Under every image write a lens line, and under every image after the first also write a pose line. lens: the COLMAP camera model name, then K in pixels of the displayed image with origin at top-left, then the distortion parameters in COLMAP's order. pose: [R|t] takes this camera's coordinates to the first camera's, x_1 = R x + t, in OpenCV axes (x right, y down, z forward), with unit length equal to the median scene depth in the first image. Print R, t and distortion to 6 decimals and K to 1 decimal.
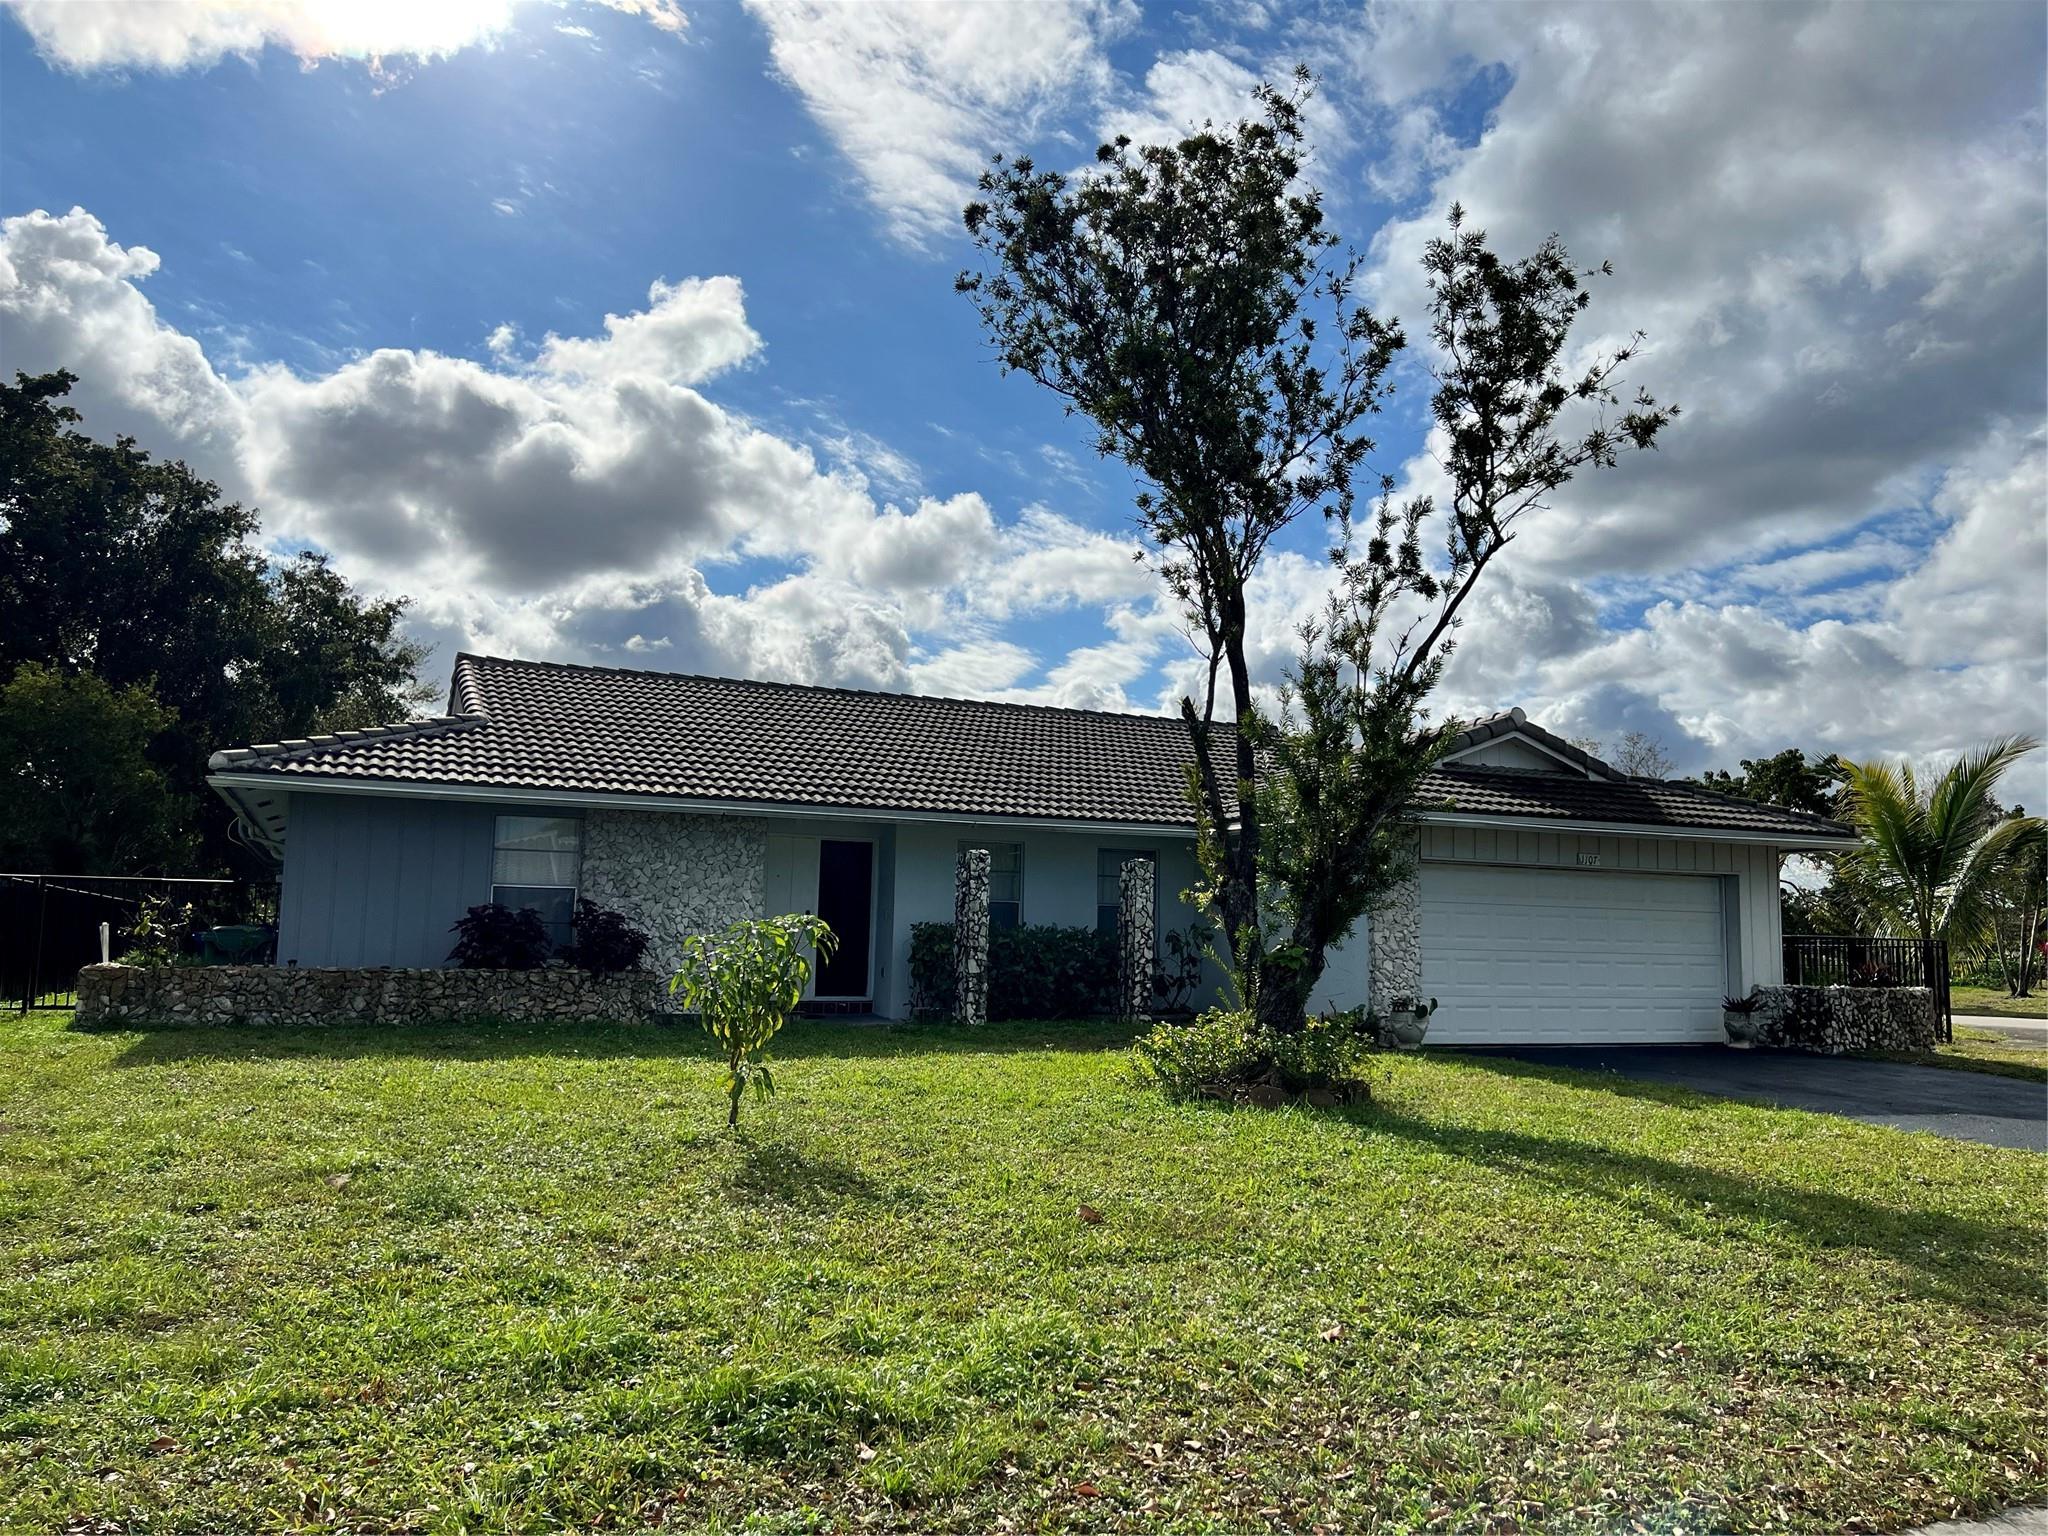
lens RADIAL K [[1562.0, 0, 1023.4], [0, 1562.0, 778.4], [0, 0, 1]] dist [0.070930, -0.067848]
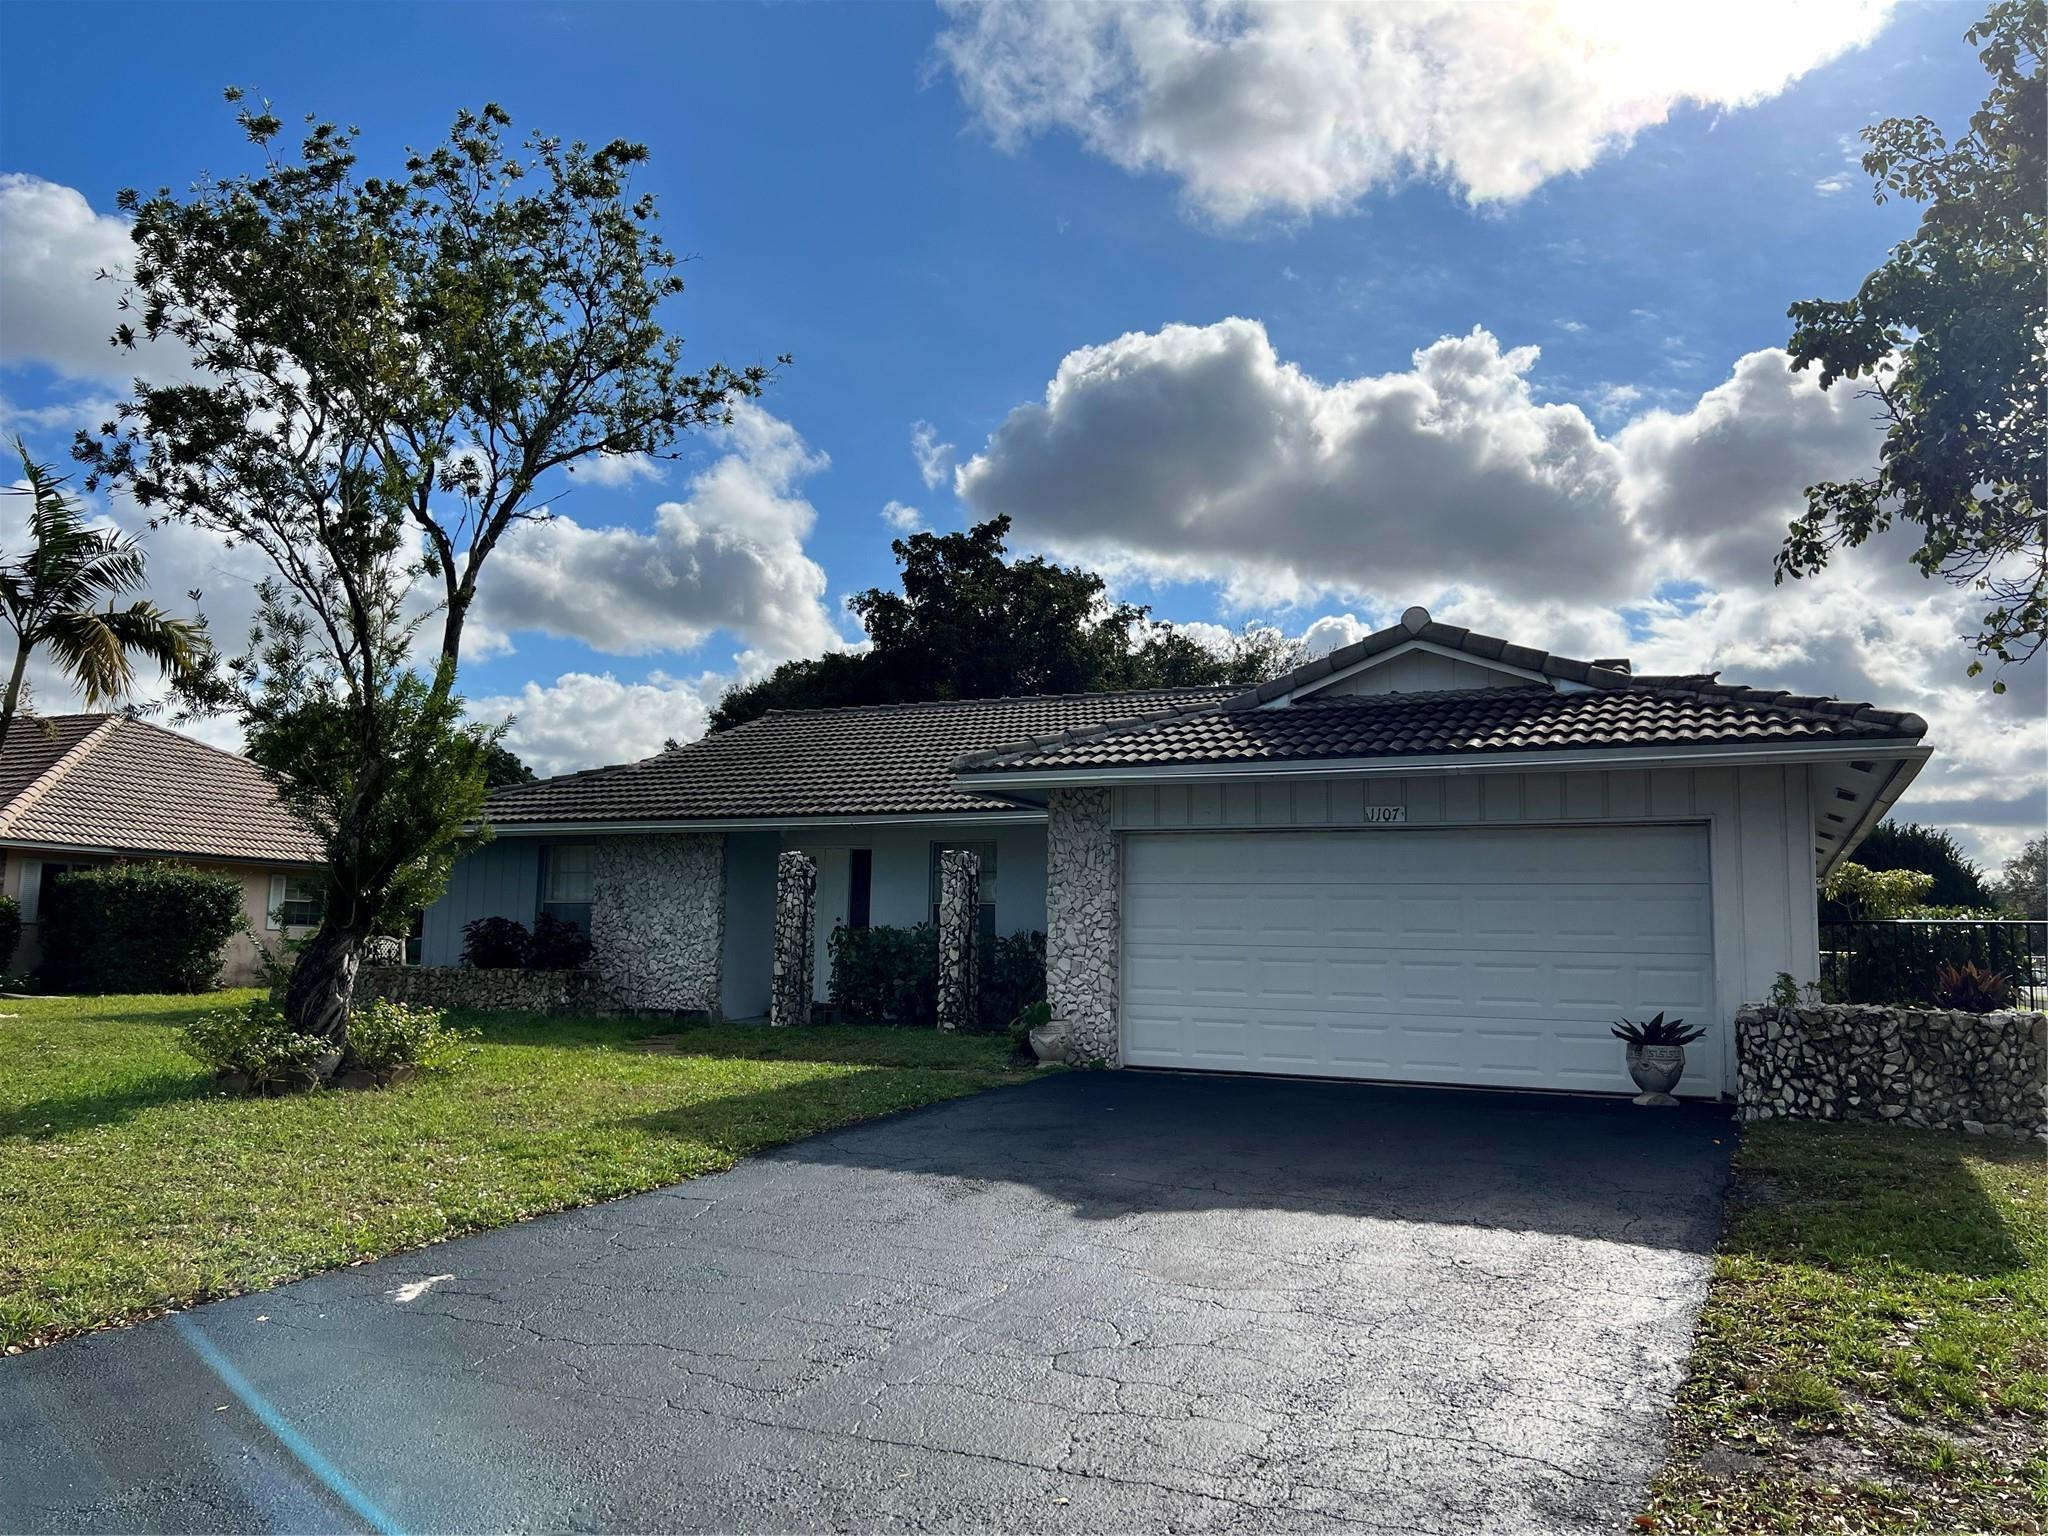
lens RADIAL K [[1562.0, 0, 1025.5], [0, 1562.0, 753.2], [0, 0, 1]] dist [0.070930, -0.067848]
pose [[0.646166, -0.104604, -0.755994, 0.800900], [0.077684, 0.994433, -0.071197, 0.063436], [0.759233, -0.012724, 0.650695, 0.441503]]
